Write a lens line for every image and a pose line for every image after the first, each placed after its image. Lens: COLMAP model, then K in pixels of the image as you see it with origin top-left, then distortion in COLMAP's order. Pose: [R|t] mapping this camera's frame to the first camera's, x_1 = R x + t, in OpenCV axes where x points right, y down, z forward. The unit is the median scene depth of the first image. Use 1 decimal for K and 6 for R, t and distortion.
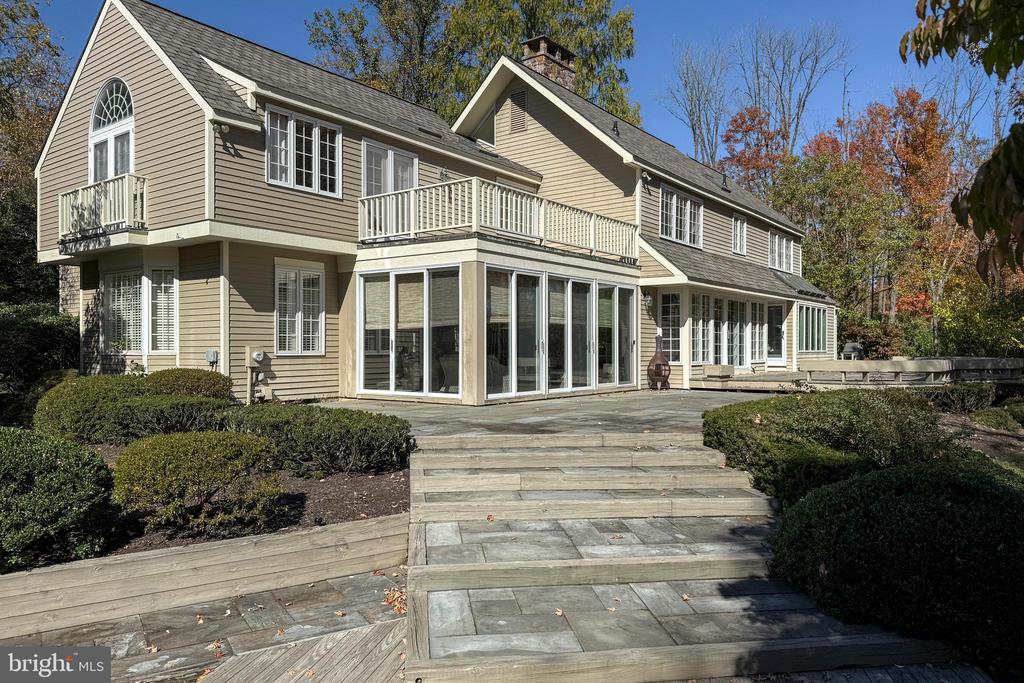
lens RADIAL K [[710.7, 0, 514.0], [0, 710.7, 354.6], [0, 0, 1]] dist [0.071962, -0.091172]
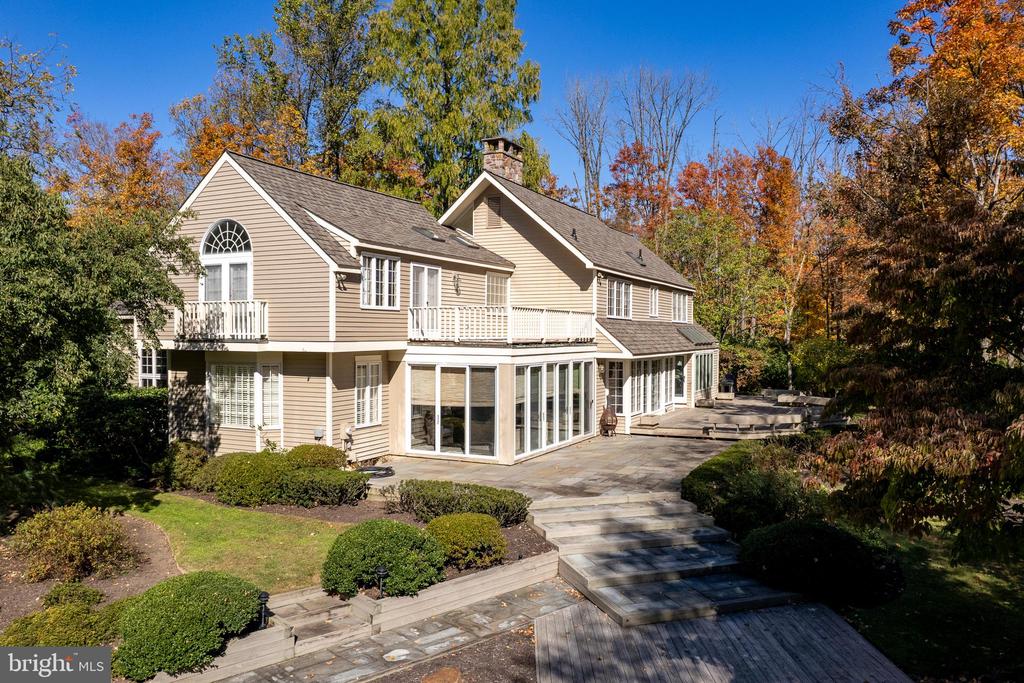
lens RADIAL K [[774.6, 0, 512.0], [0, 774.6, 341.5], [0, 0, 1]] dist [-0.045902, 0.007940]
pose [[0.981916, 0.000661, 0.189316, -0.298858], [-0.000899, 0.999999, 0.001172, -0.154722], [-0.189315, -0.001321, 0.981916, -0.458248]]
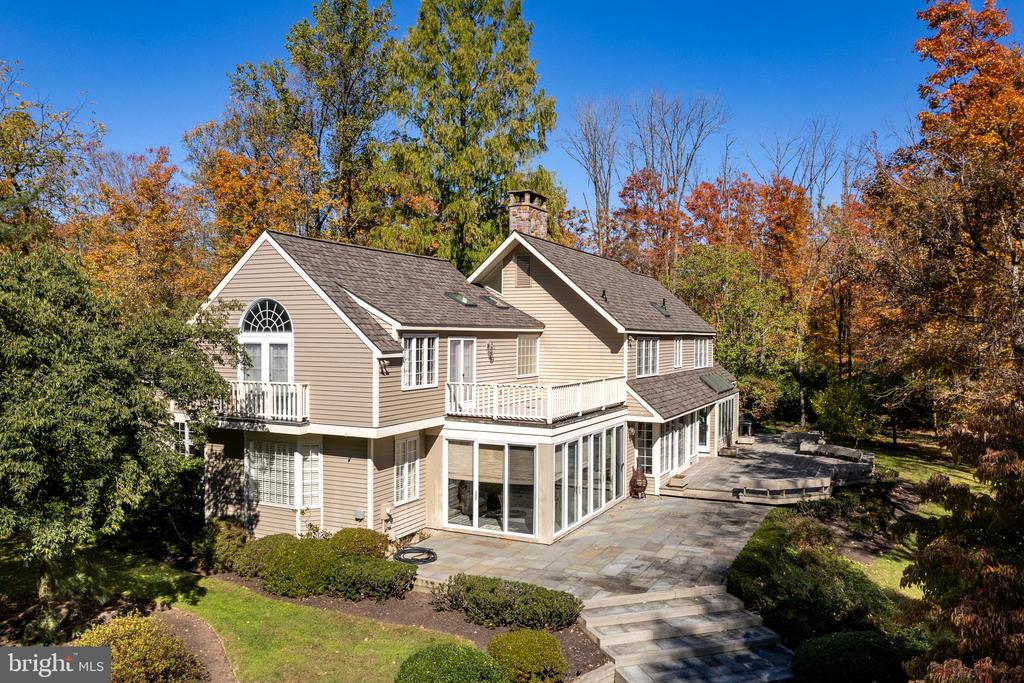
lens RADIAL K [[774.6, 0, 512.0], [0, 774.6, 341.5], [0, 0, 1]] dist [-0.045902, 0.007940]
pose [[0.981653, 0.003119, 0.190652, -0.369958], [-0.003224, 0.999995, 0.000240, -0.293470], [-0.190650, -0.000851, 0.981658, -0.448074]]
